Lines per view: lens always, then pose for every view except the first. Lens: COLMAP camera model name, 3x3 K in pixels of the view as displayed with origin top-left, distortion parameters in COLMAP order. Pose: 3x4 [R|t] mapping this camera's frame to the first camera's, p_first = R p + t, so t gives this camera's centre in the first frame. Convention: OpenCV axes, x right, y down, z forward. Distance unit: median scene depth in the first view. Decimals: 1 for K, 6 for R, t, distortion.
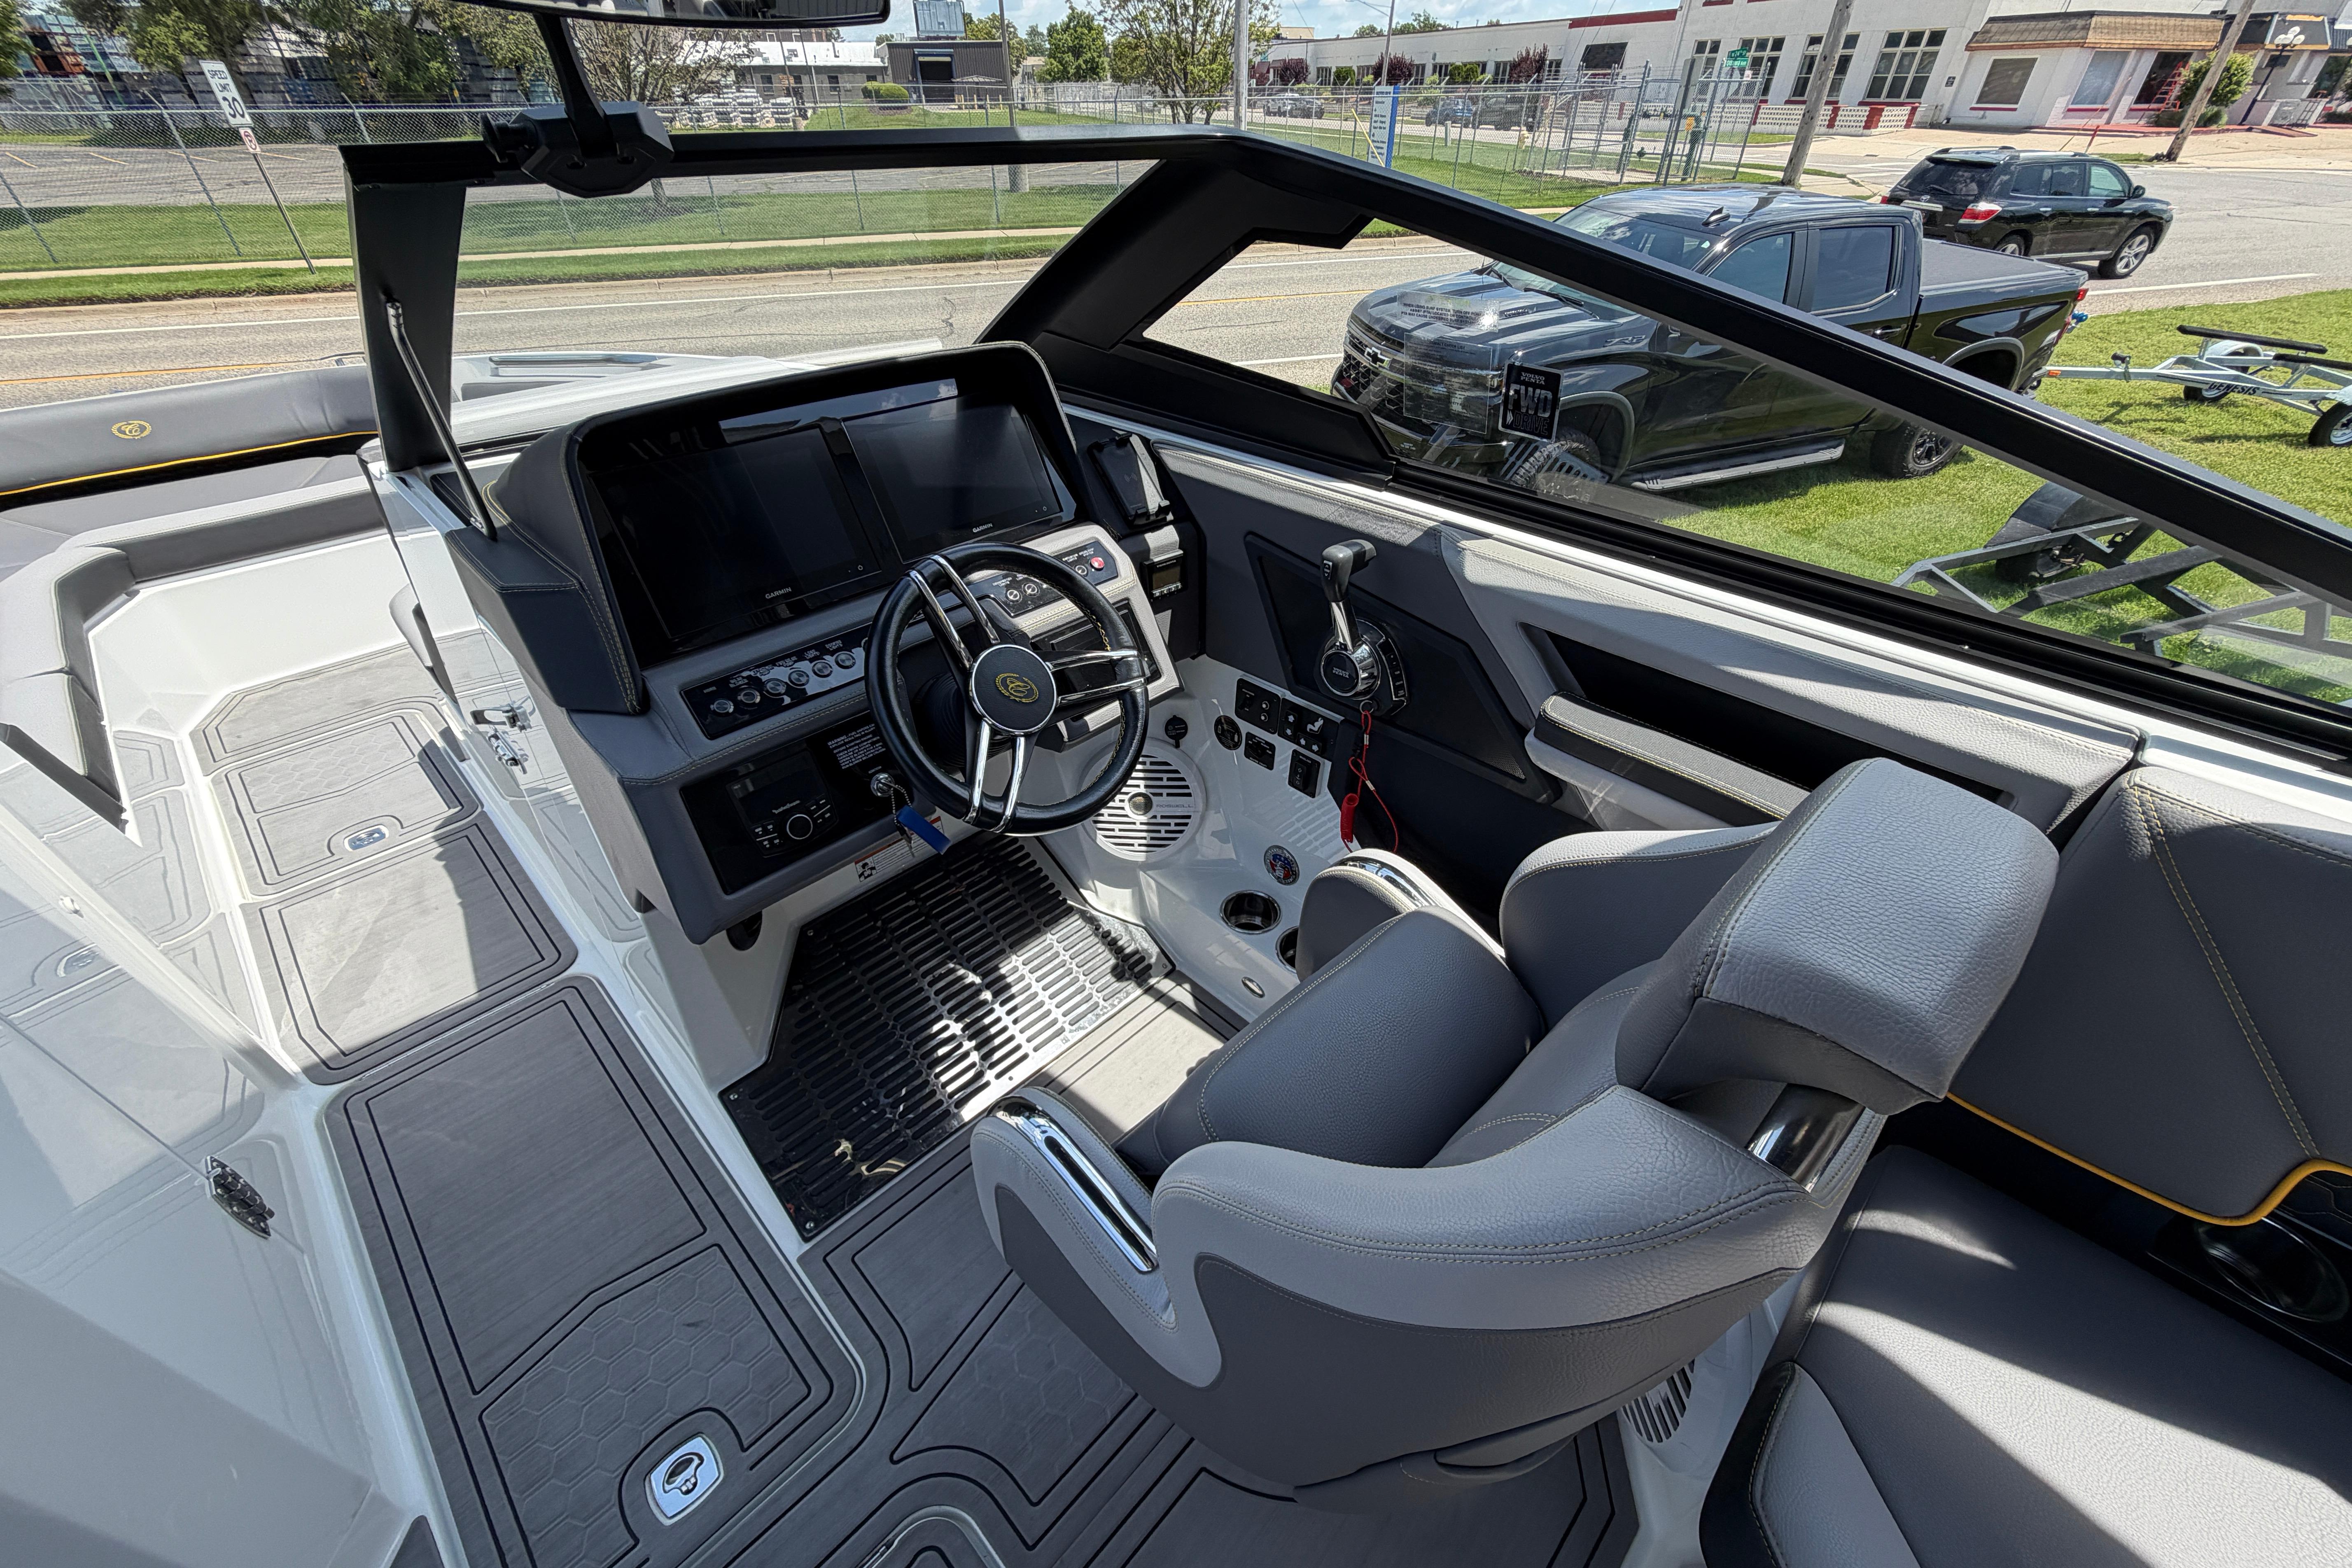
lens RADIAL K [[942.4, 0, 1187.8], [0, 942.4, 784.8], [0, 0, 1]] dist [0.000539, 0.000553]
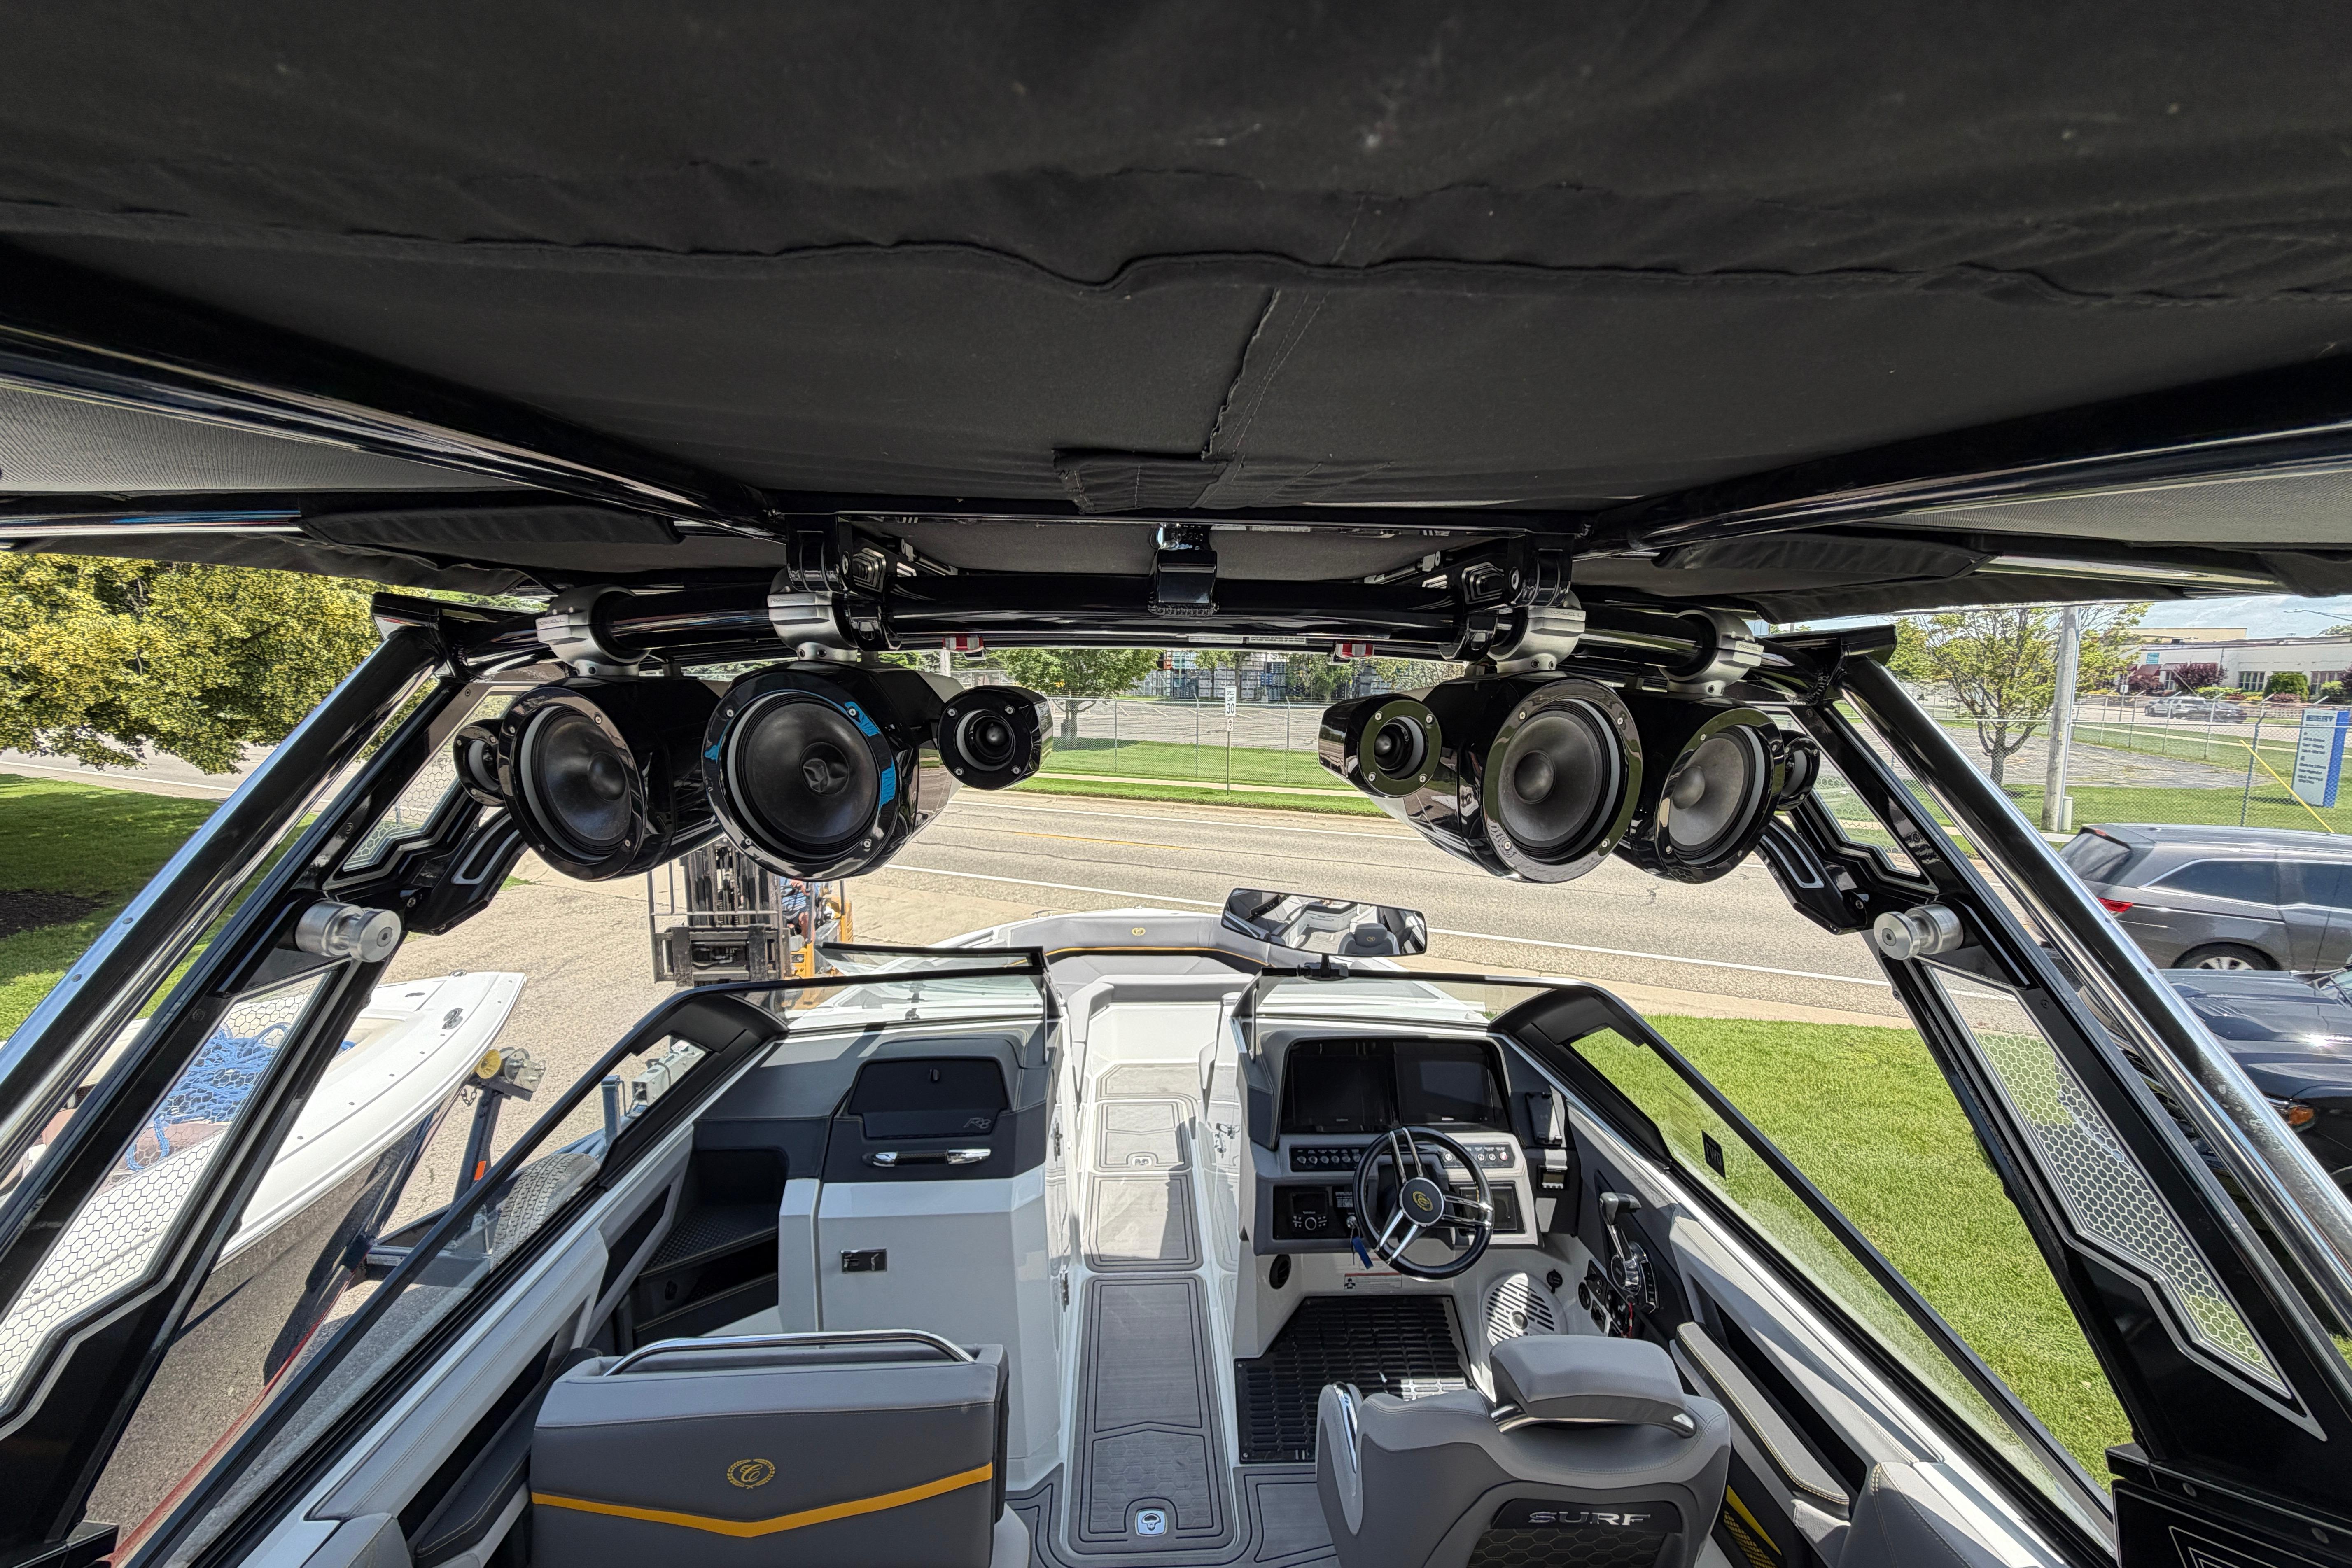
lens RADIAL K [[942.4, 0, 1181.5], [0, 942.4, 779.2], [0, 0, 1]] dist [0.000539, 0.000553]
pose [[0.739975, 0.089891, -0.666601, 0.557865], [-0.411709, 0.844229, -0.343182, 0.034662], [0.531914, 0.528391, 0.661717, -0.889808]]
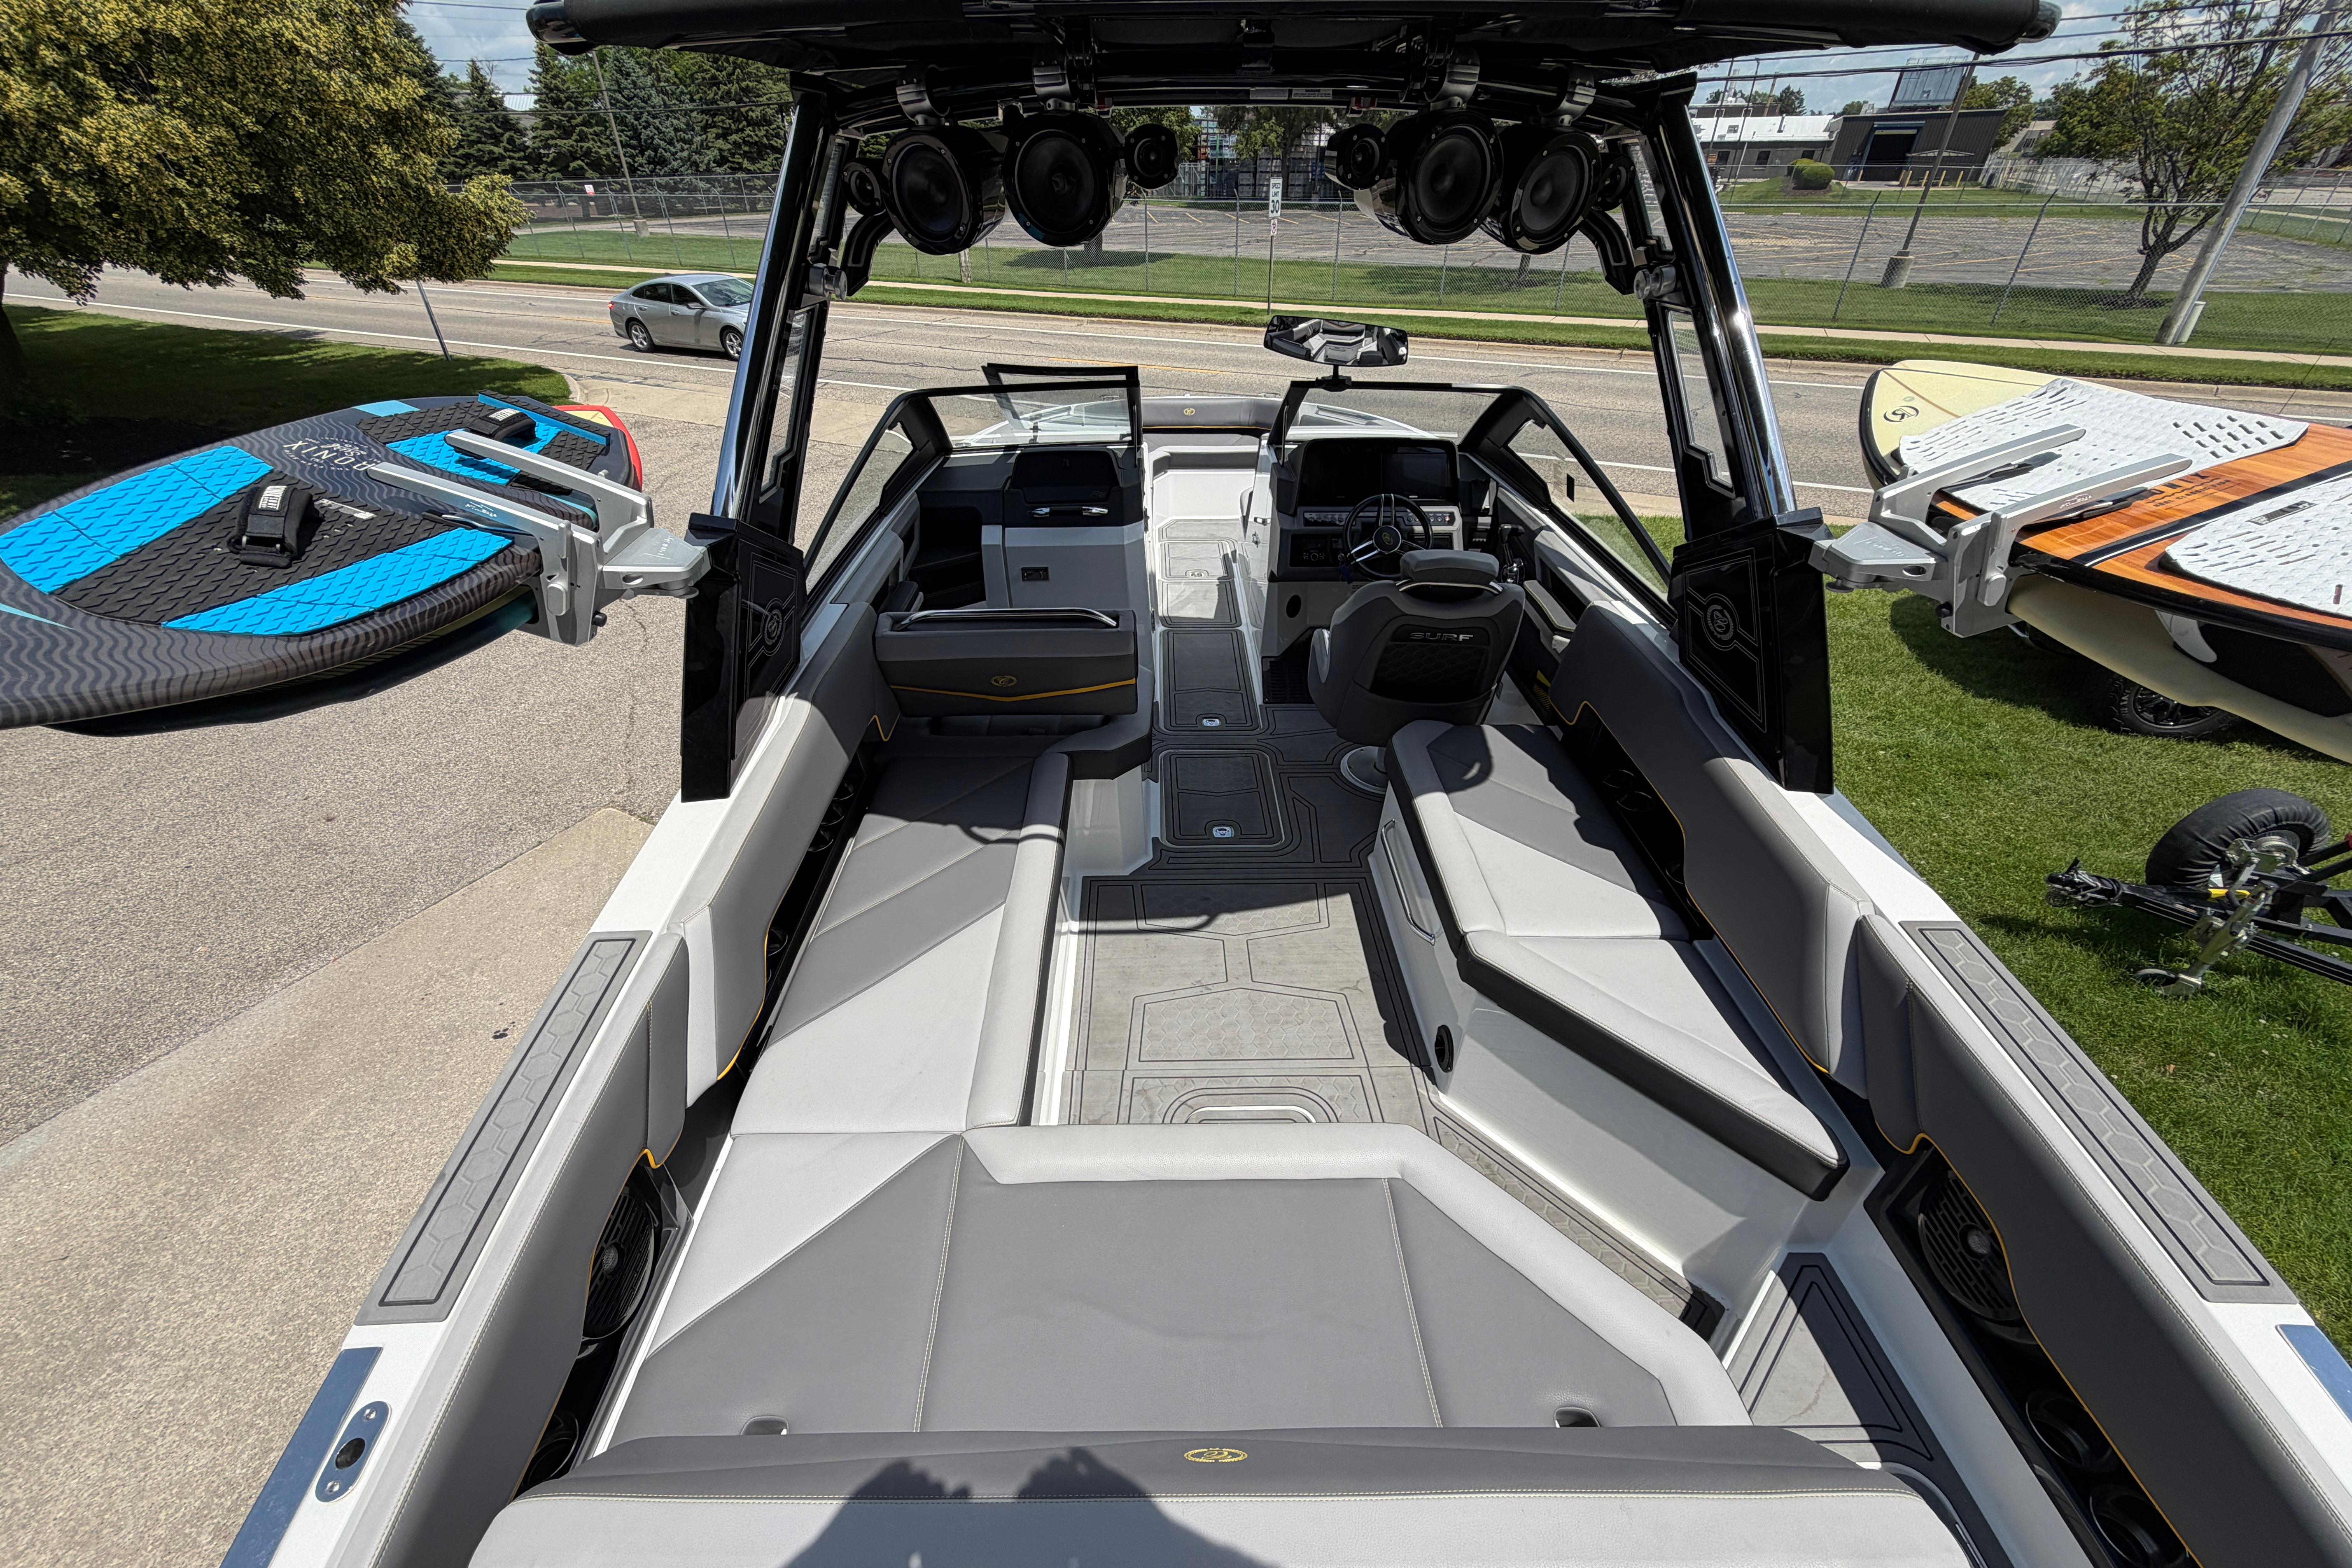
lens RADIAL K [[942.4, 0, 1165.2], [0, 942.4, 788.8], [0, 0, 1]] dist [0.000539, 0.000553]
pose [[0.708002, 0.390741, -0.588265, 1.158621], [-0.417463, 0.903432, 0.097648, 0.516323], [0.569612, 0.176444, 0.802751, -1.444812]]
